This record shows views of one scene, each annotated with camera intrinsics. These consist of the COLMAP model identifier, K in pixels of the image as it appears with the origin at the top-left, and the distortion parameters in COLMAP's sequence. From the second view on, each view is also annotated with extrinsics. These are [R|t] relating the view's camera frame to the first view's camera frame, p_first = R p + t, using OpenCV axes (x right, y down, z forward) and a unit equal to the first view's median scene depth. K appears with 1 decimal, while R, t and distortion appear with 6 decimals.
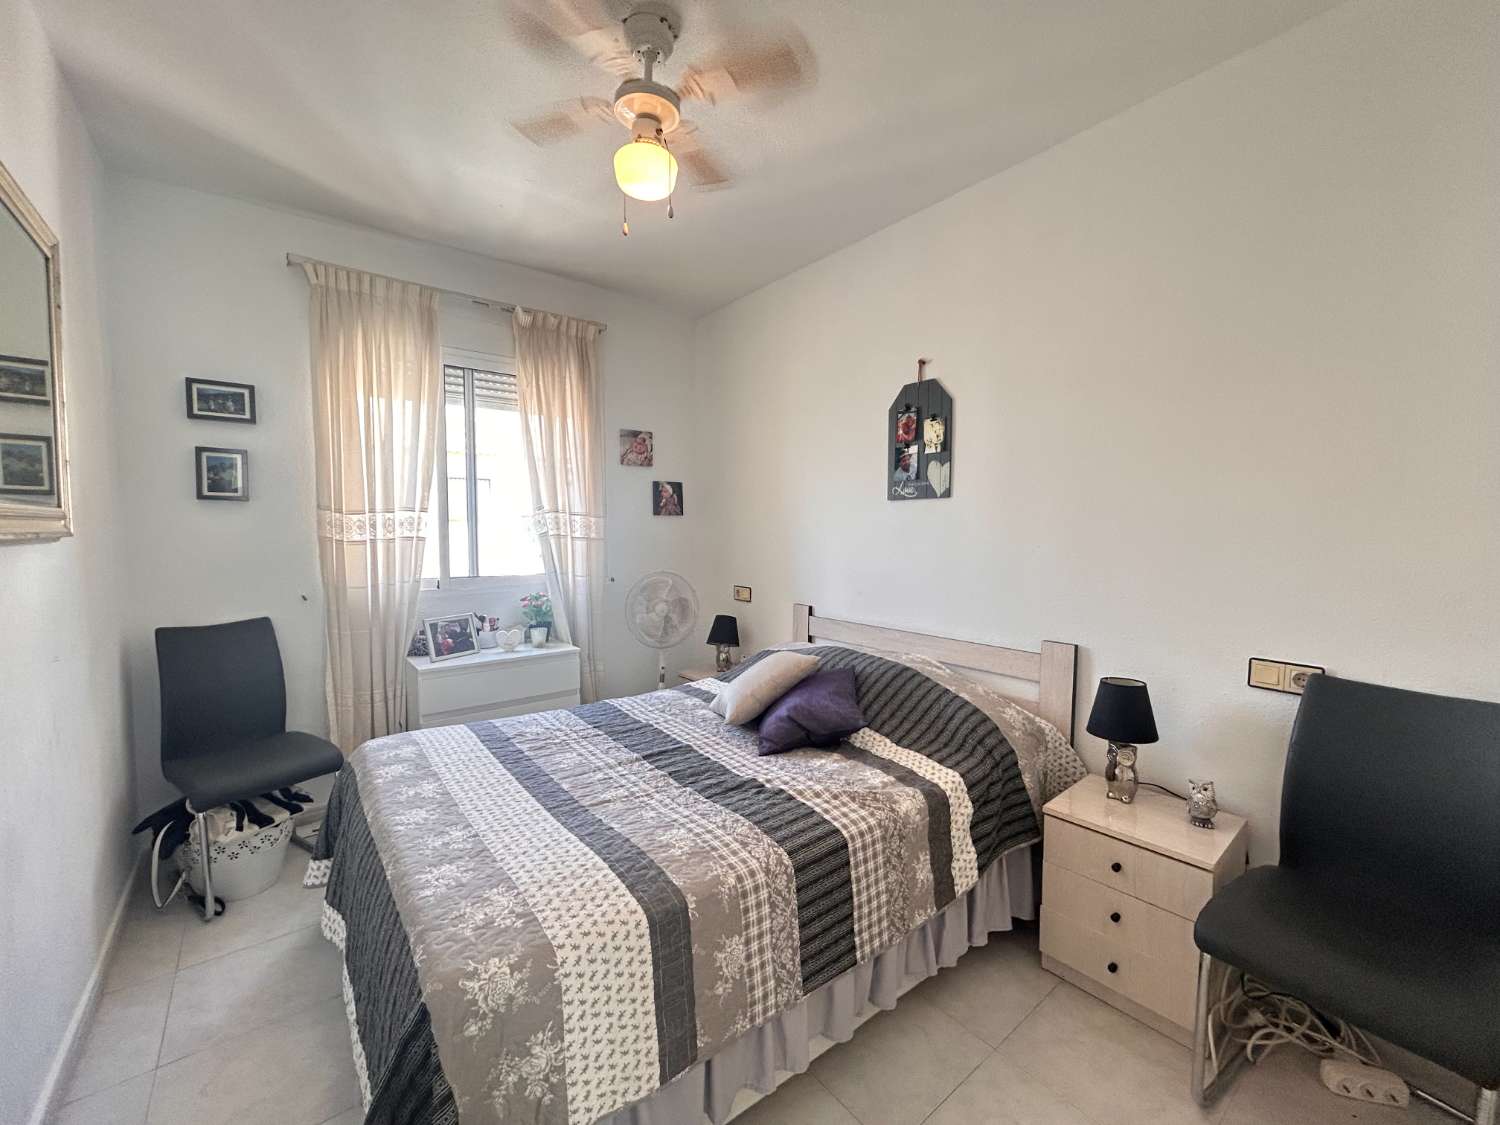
lens RADIAL K [[602.9, 0, 751.6], [0, 602.9, 557.4], [0, 0, 1]] dist [0.001756, 0.000152]
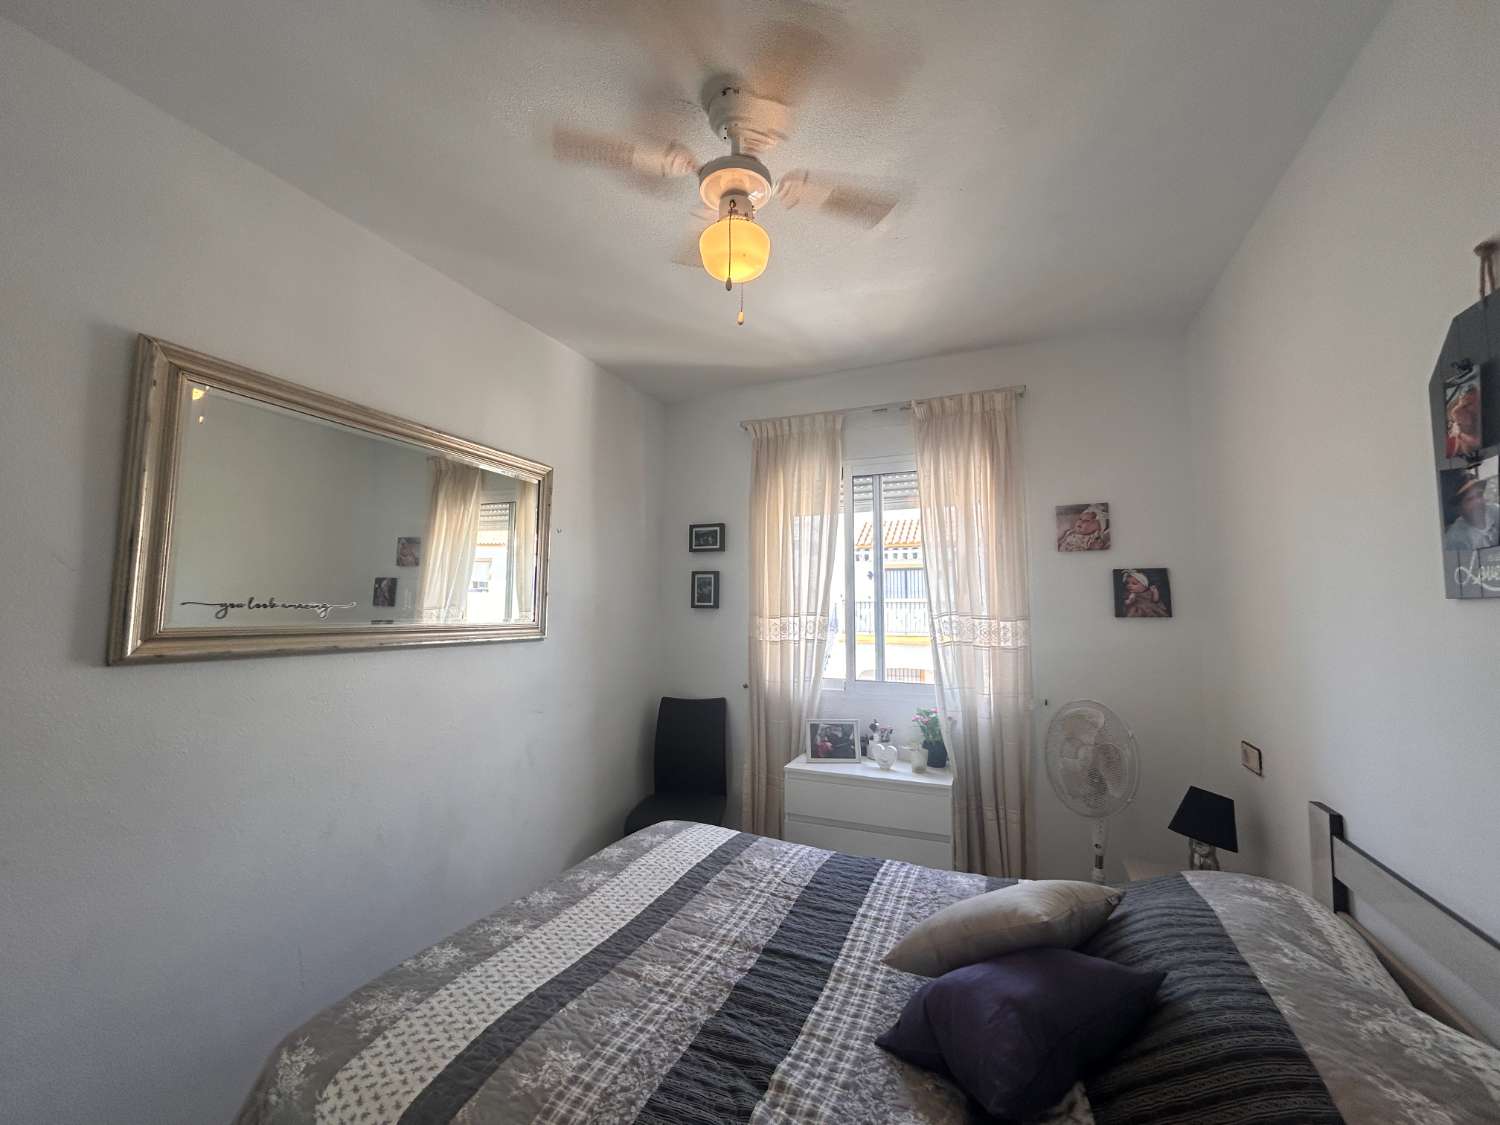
lens RADIAL K [[607.0, 0, 752.9], [0, 607.0, 558.4], [0, 0, 1]] dist [0.001406, 0.000296]
pose [[0.477759, -0.074591, -0.875319, 0.398984], [-0.048517, 0.992628, -0.111069, -0.058795], [0.877150, 0.095532, 0.470618, 0.431360]]
